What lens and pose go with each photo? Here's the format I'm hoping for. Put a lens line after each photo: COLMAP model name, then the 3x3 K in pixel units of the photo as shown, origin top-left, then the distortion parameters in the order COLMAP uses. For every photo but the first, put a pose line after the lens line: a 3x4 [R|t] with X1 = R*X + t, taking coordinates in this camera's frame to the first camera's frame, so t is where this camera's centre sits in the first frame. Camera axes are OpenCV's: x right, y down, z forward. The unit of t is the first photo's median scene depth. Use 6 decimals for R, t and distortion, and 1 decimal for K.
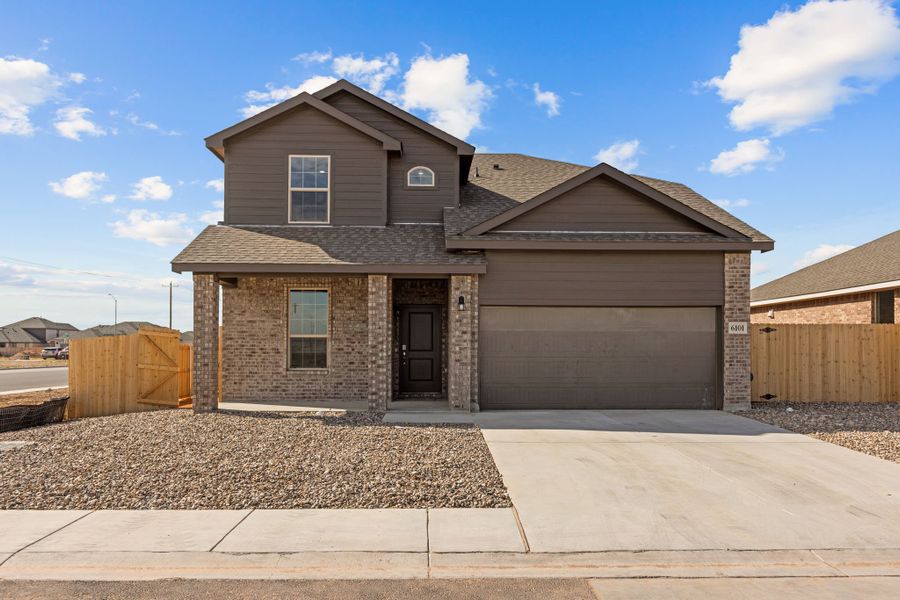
lens RADIAL K [[704.0, 0, 484.8], [0, 704.0, 299.1], [0, 0, 1]] dist [0.001420, -0.002168]
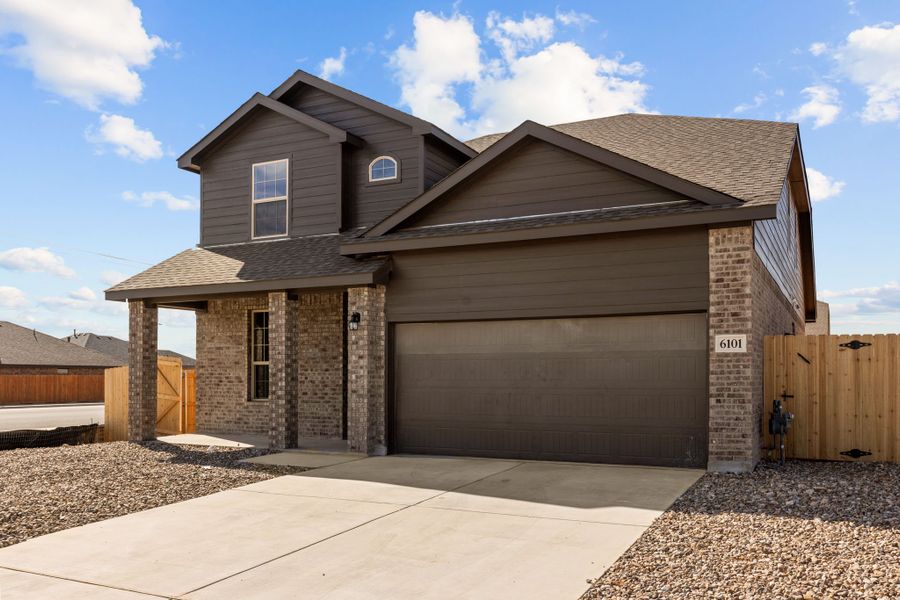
lens RADIAL K [[839.9, 0, 450.5], [0, 839.9, 340.0], [0, 0, 1]] dist [-0.003454, -0.000306]
pose [[0.857361, -0.025044, -0.514106, 0.530644], [0.039255, 0.999088, 0.016794, 0.014668], [0.513217, -0.034580, 0.857562, 0.211221]]
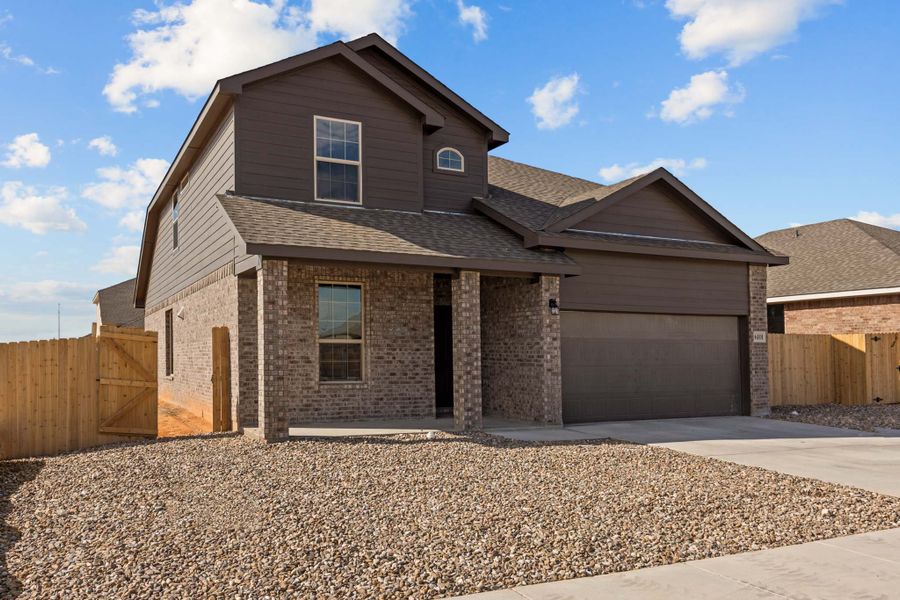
lens RADIAL K [[759.8, 0, 450.0], [0, 759.8, 300.0], [0, 0, 1]] dist [0.005905, 0.004246]
pose [[0.907785, 0.030312, 0.418339, -0.533167], [-0.028882, 0.999535, -0.009751, 0.010197], [-0.418440, -0.003231, 0.908239, 0.160759]]
